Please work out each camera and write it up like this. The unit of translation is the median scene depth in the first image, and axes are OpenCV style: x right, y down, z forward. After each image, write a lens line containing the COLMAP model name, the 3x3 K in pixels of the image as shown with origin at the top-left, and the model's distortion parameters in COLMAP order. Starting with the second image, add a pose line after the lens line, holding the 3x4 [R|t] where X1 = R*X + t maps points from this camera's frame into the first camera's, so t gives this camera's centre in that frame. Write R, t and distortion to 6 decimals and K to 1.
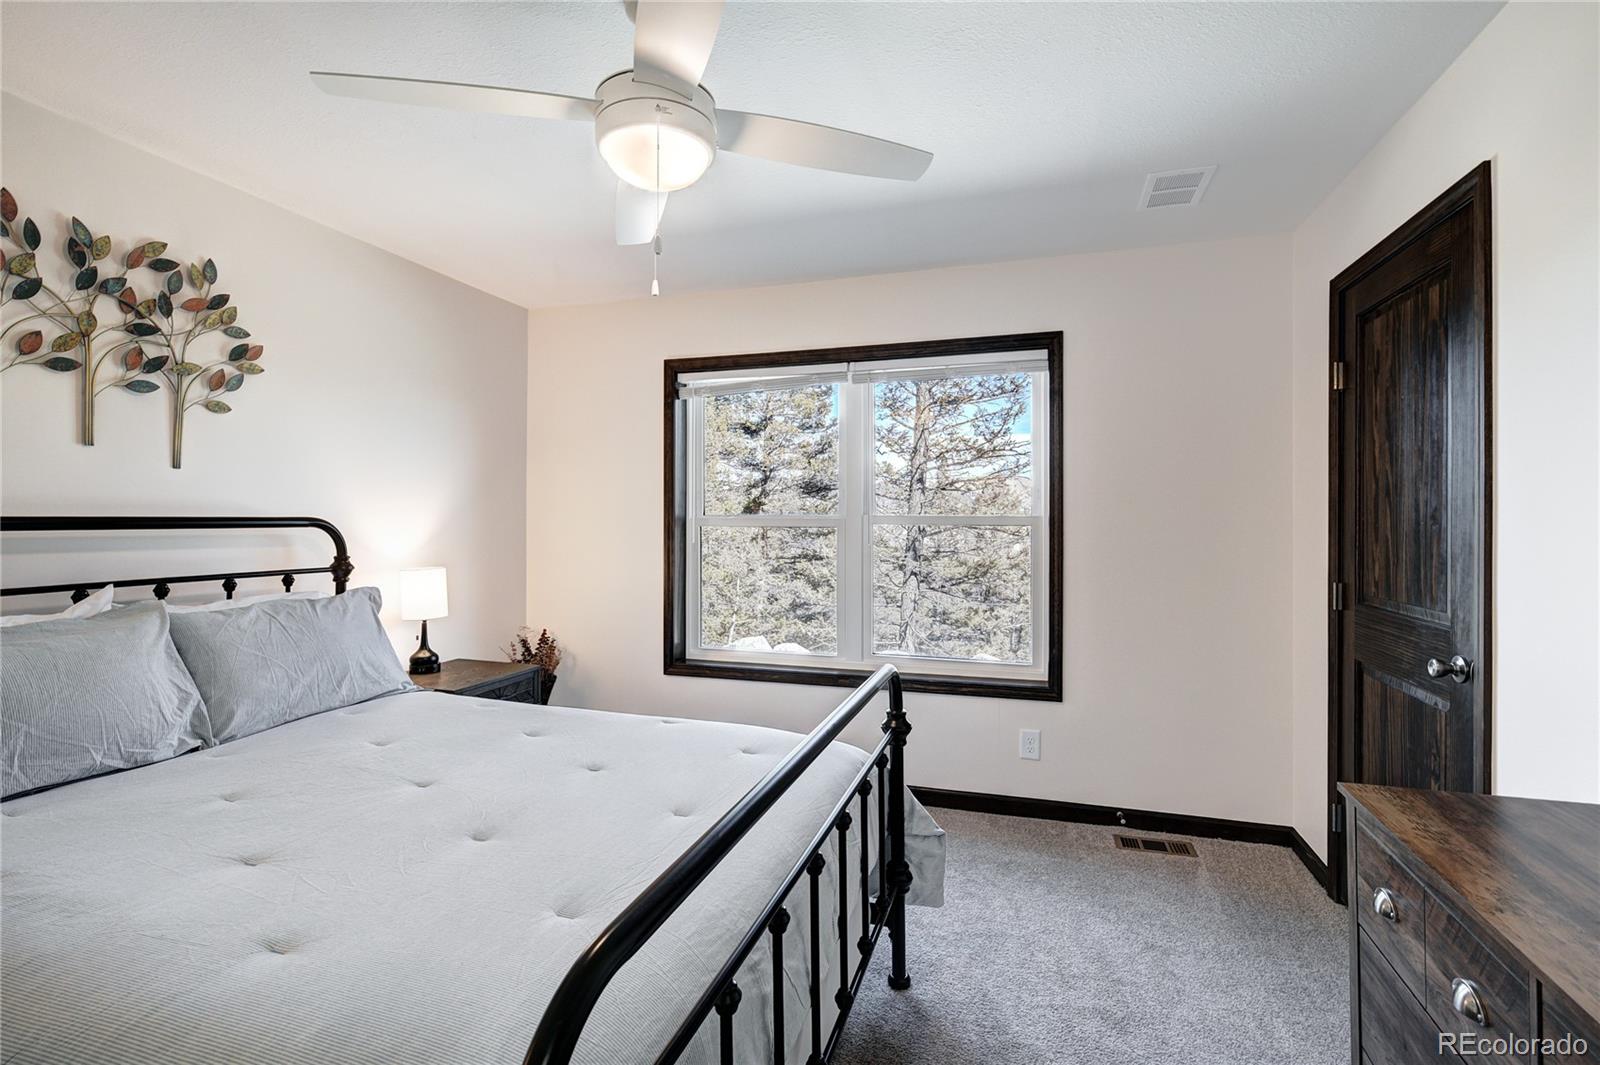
lens RADIAL K [[735.7, 0, 799.7], [0, 735.7, 524.2], [0, 0, 1]] dist [0.000142, -0.000006]
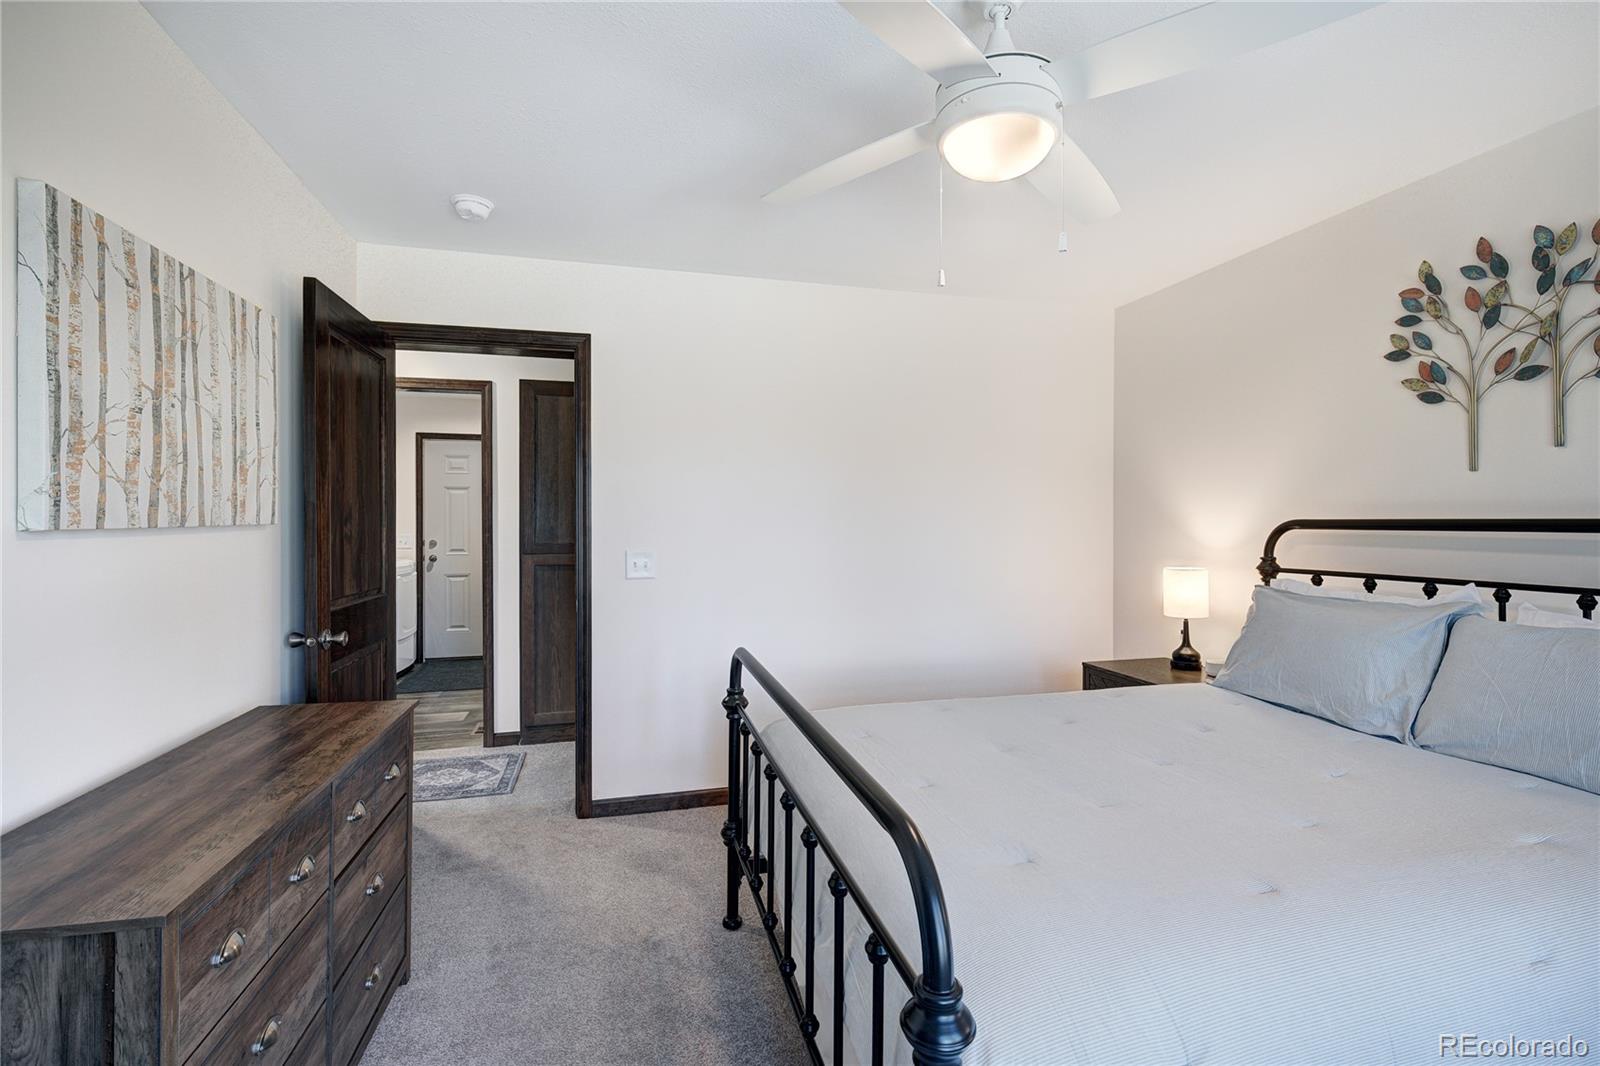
lens RADIAL K [[735.7, 0, 799.7], [0, 735.7, 524.7], [0, 0, 1]] dist [0.000142, -0.000006]
pose [[-0.854425, 0.002792, -0.519568, 0.434048], [-0.001633, 0.999966, 0.008058, -0.008443], [0.519573, 0.007733, -0.854391, 1.394914]]
